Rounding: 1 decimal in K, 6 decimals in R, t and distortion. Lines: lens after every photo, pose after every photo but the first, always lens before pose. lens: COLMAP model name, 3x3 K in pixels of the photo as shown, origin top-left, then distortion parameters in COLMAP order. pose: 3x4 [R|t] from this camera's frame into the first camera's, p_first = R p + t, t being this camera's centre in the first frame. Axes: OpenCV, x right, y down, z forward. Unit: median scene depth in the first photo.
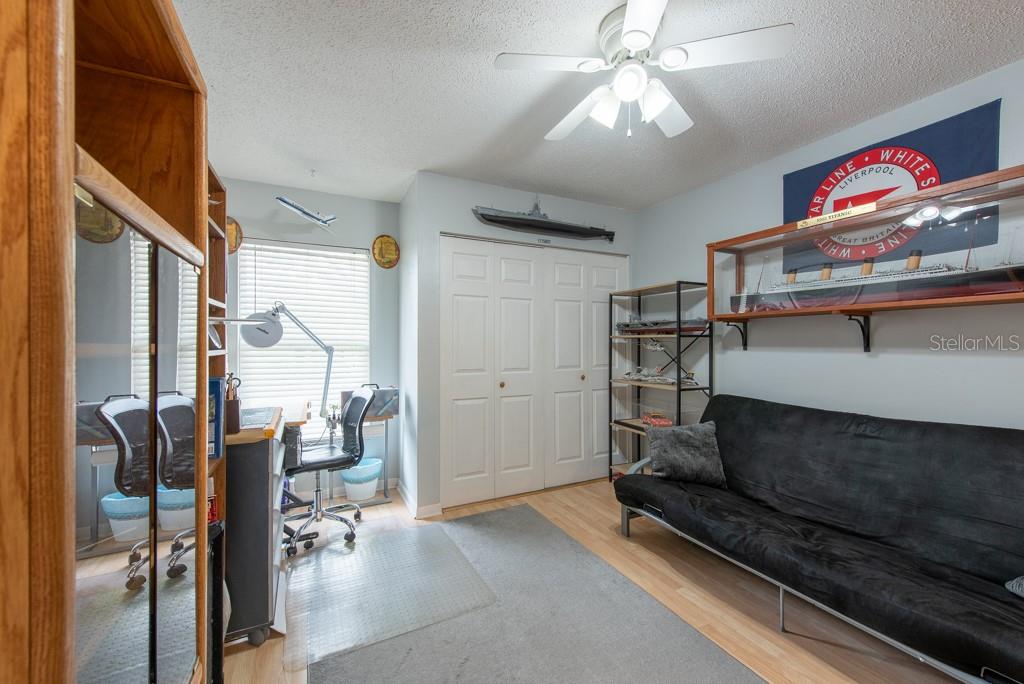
lens RADIAL K [[409.7, 0, 526.8], [0, 409.7, 342.7], [0, 0, 1]] dist [0.002681, 0.000052]
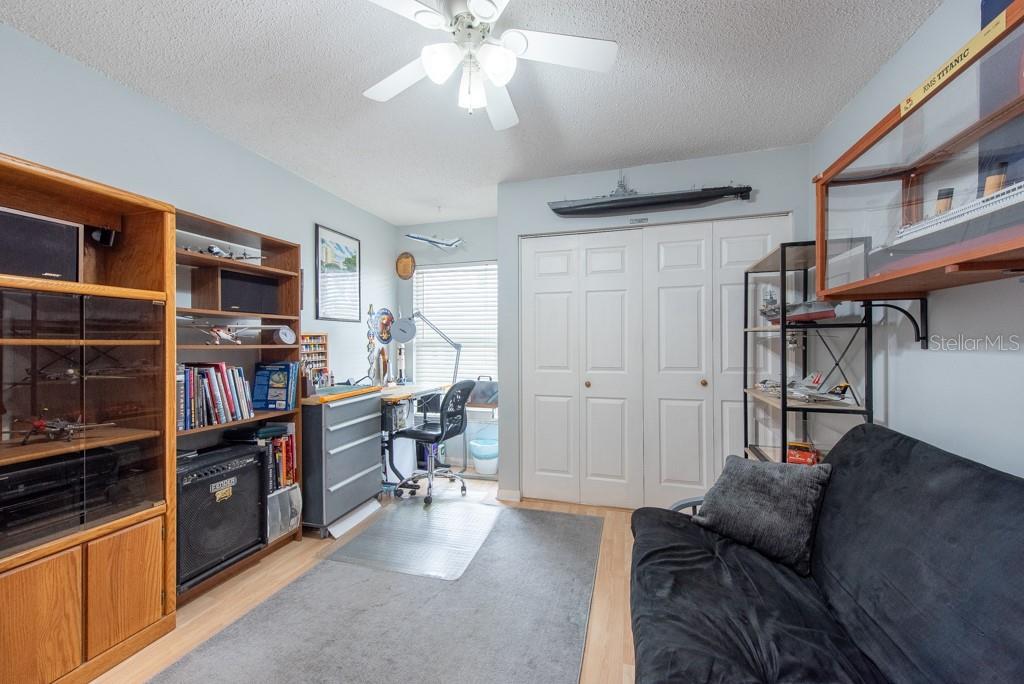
lens RADIAL K [[412.4, 0, 499.6], [0, 412.4, 341.5], [0, 0, 1]] dist [0.001929, -0.000130]
pose [[0.714328, -0.005954, -0.699786, 0.458912], [0.006662, 0.999976, -0.001708, 0.005247], [0.699779, -0.003443, 0.714351, 0.185104]]
